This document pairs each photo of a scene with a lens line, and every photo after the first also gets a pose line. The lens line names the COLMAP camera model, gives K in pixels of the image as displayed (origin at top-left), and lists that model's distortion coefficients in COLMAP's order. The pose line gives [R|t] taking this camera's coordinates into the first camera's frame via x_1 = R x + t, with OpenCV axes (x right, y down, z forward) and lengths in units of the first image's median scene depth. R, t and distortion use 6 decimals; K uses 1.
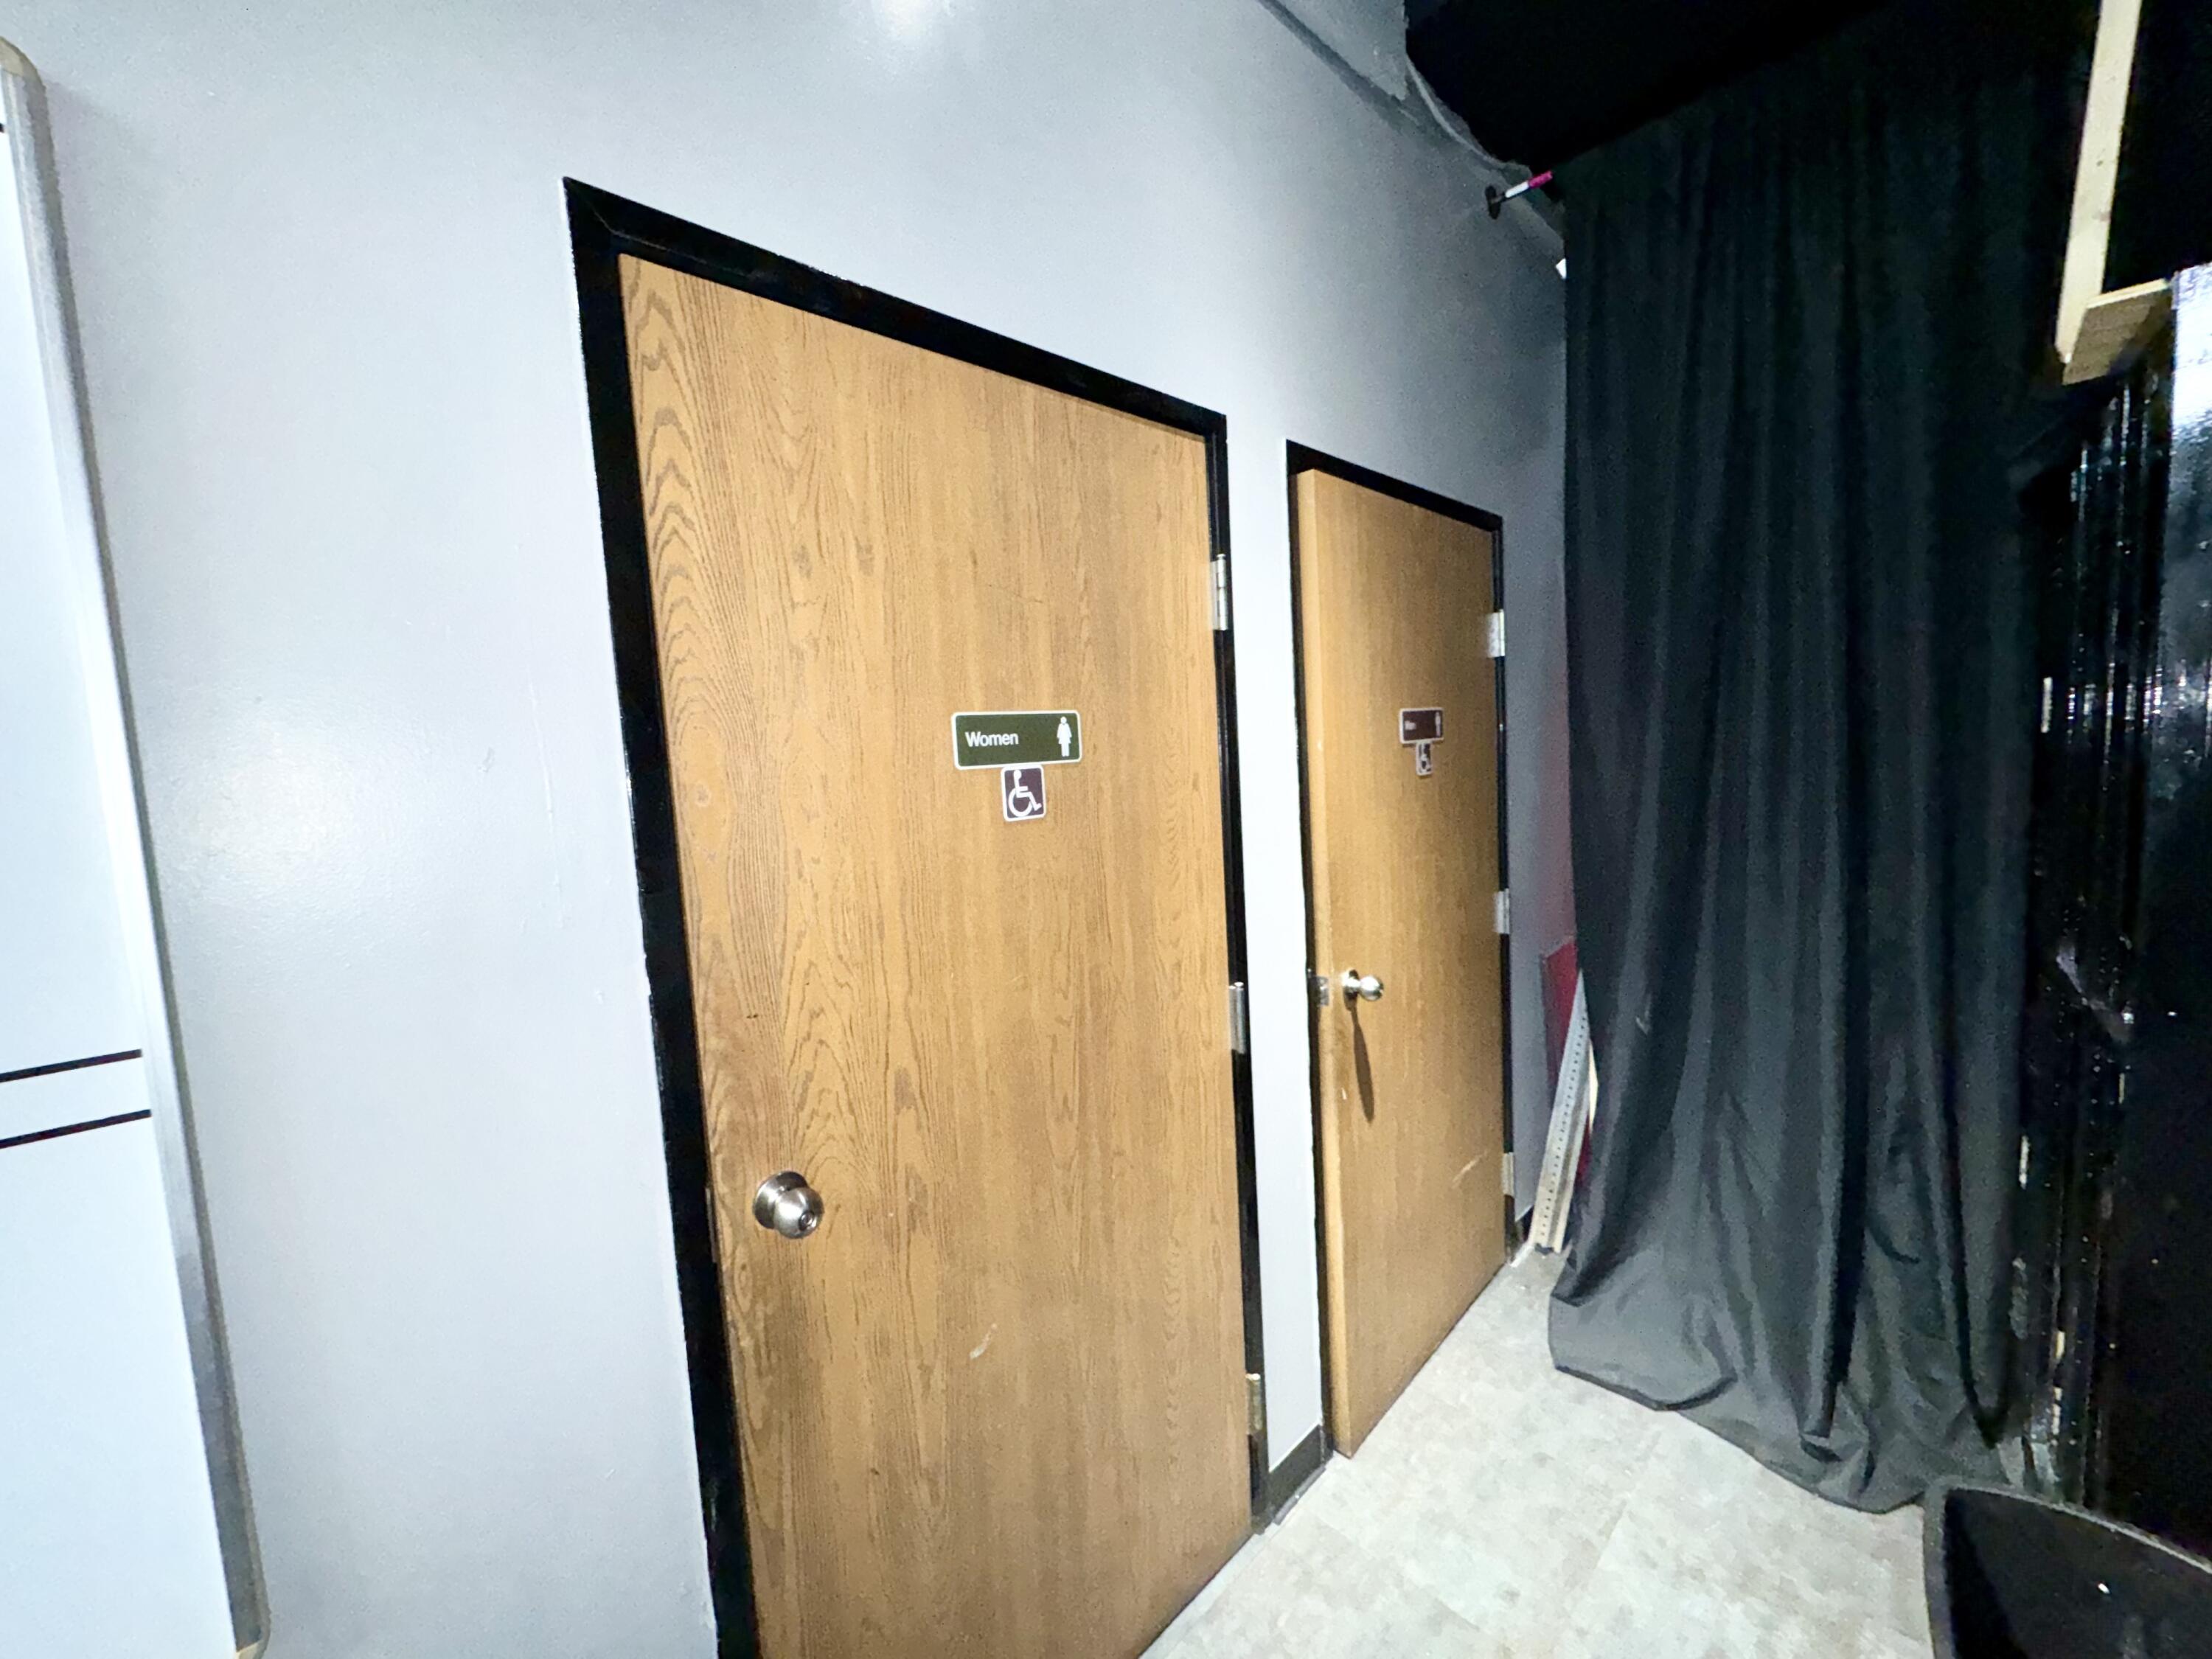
lens RADIAL K [[870.7, 0, 1105.4], [0, 870.7, 828.7], [0, 0, 1]] dist [-0.001298, -0.001047]
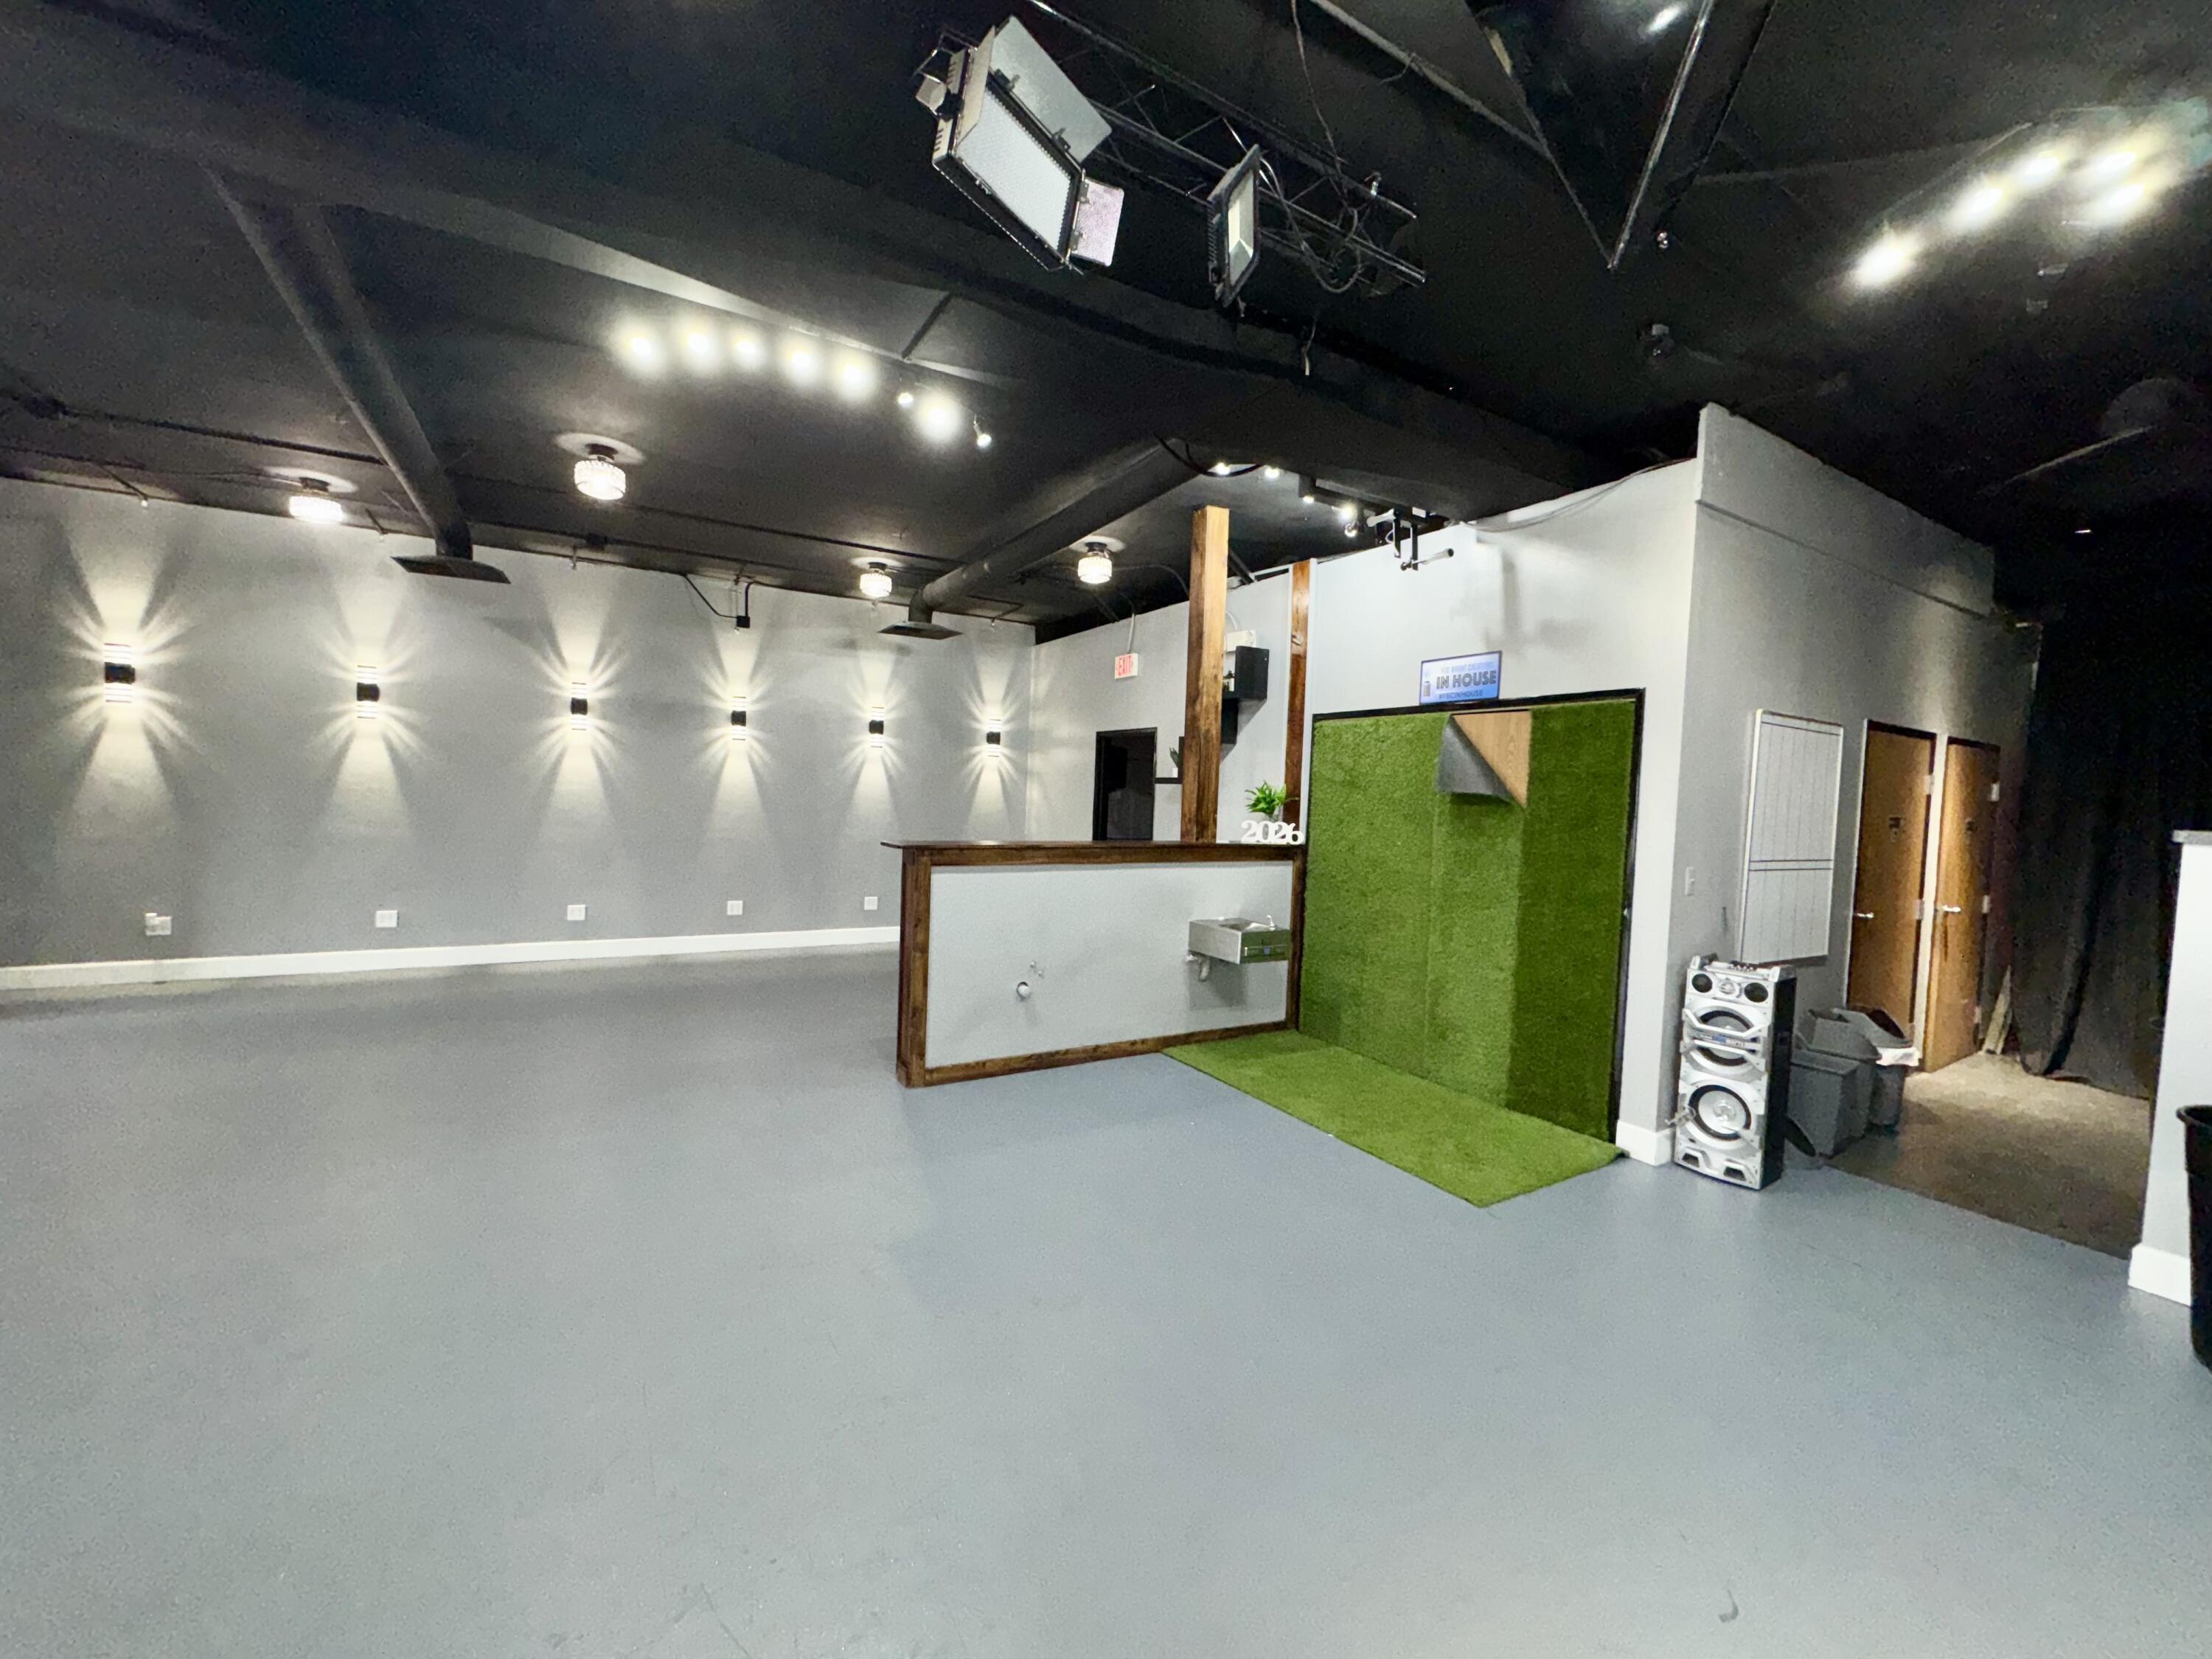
lens RADIAL K [[870.7, 0, 1100.0], [0, 870.7, 834.3], [0, 0, 1]] dist [-0.001298, -0.001047]
pose [[0.970640, 0.095839, -0.220619, -1.624876], [-0.105259, 0.993952, -0.031317, 0.271620], [0.216283, 0.053620, 0.974857, -2.175974]]
